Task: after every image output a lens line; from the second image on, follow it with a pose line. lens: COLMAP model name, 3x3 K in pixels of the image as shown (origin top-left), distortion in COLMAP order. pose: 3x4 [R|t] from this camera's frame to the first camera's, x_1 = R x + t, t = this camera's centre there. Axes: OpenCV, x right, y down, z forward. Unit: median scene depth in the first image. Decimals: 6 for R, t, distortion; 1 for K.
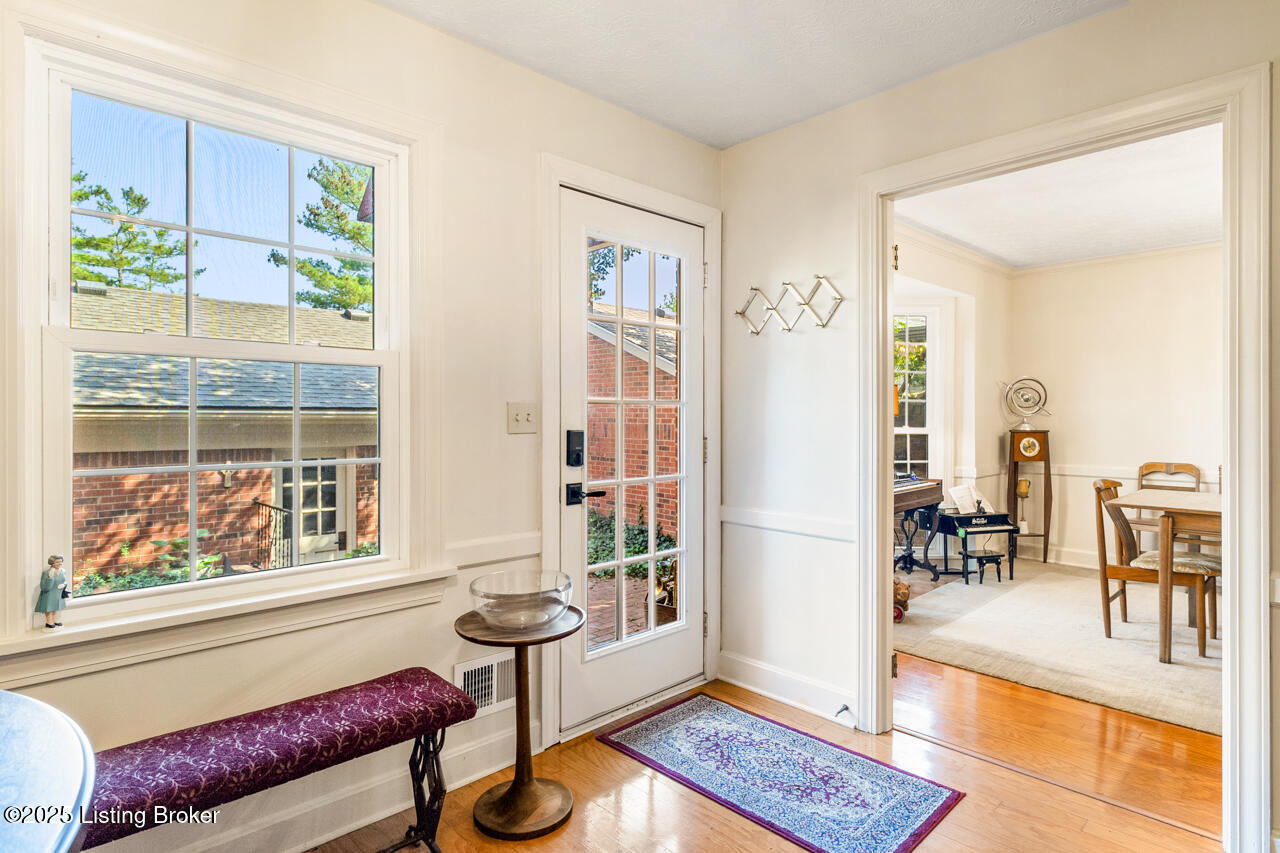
lens RADIAL K [[683.0, 0, 646.9], [0, 683.0, 417.4], [0, 0, 1]] dist [0.004889, 0.000830]
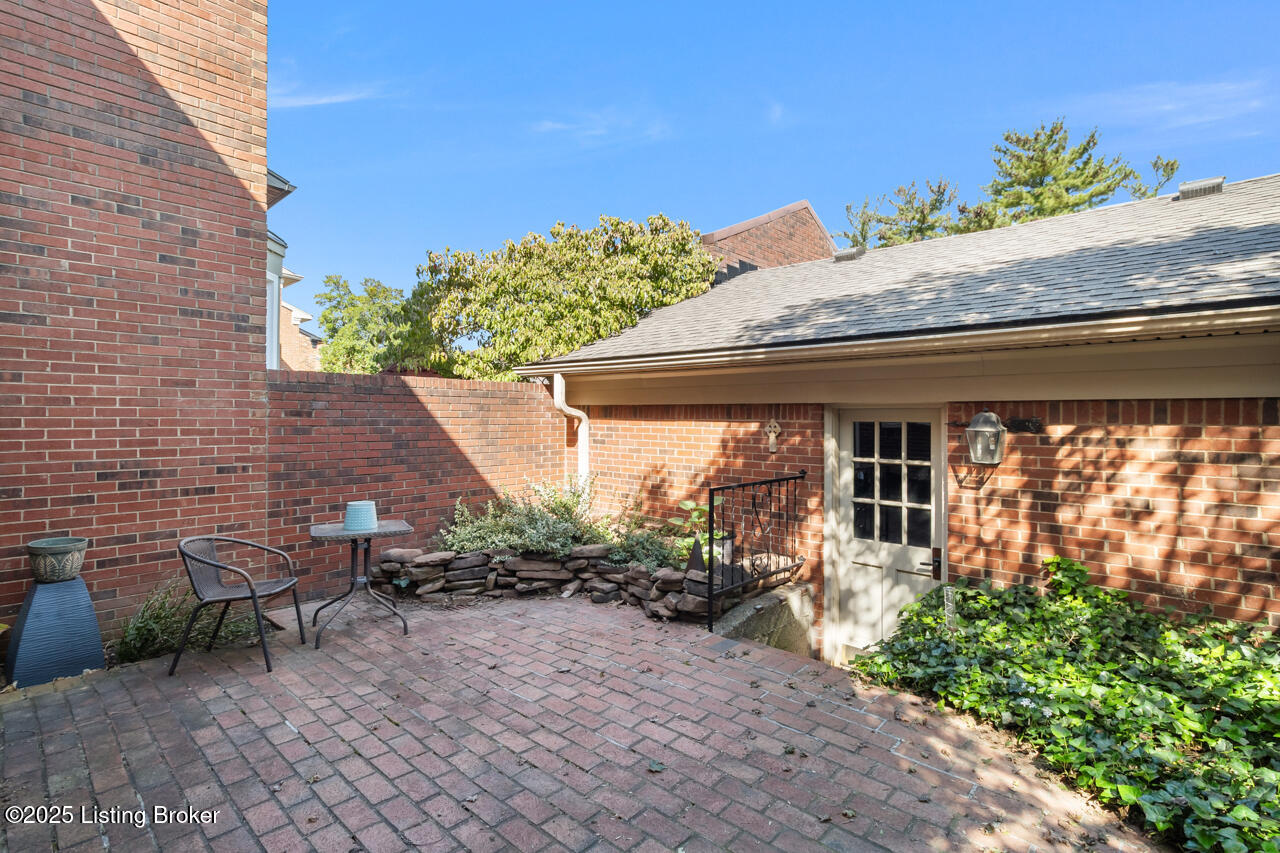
lens RADIAL K [[606.8, 0, 638.5], [0, 606.8, 420.7], [0, 0, 1]] dist [0.004116, 0.001258]
pose [[0.064590, 0.003703, -0.997905, 0.070490], [-0.002303, 0.999991, 0.003561, 0.060005], [0.997909, 0.002068, 0.064598, 0.757685]]
